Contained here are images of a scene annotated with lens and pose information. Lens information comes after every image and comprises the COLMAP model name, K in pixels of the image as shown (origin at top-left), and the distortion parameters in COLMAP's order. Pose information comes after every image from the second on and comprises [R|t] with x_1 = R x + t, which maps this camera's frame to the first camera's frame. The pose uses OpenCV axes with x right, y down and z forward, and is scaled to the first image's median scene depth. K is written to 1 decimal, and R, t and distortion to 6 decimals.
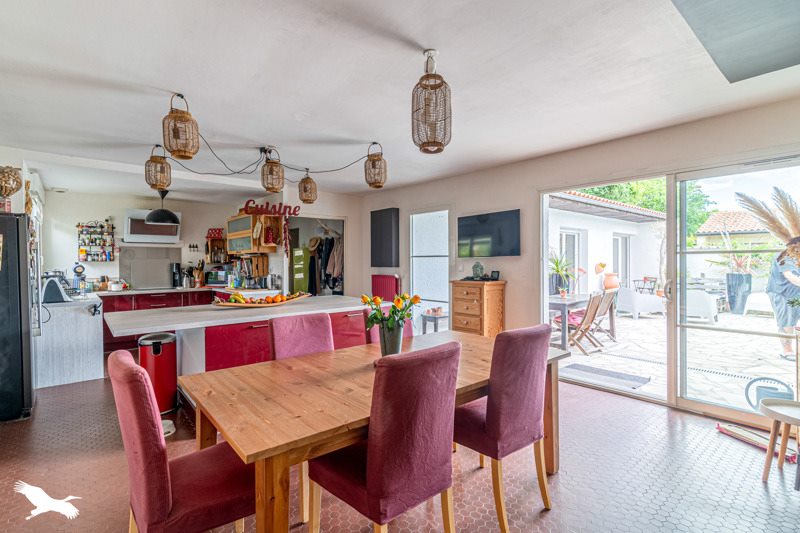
lens RADIAL K [[381.4, 0, 400.0], [0, 381.4, 266.5], [0, 0, 1]] dist [-0.000074, 0.000022]
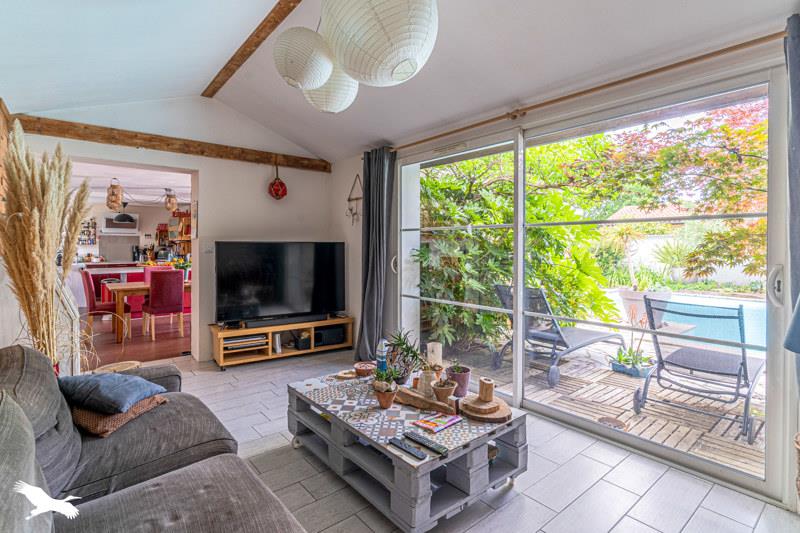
lens RADIAL K [[394.5, 0, 401.2], [0, 394.5, 252.0], [0, 0, 1]] dist [0.001087, 0.000137]
pose [[0.999950, 0.007812, -0.006240, 0.562164], [-0.007824, 0.999968, -0.001816, 0.011445], [0.006225, 0.001865, 0.999979, -0.672922]]
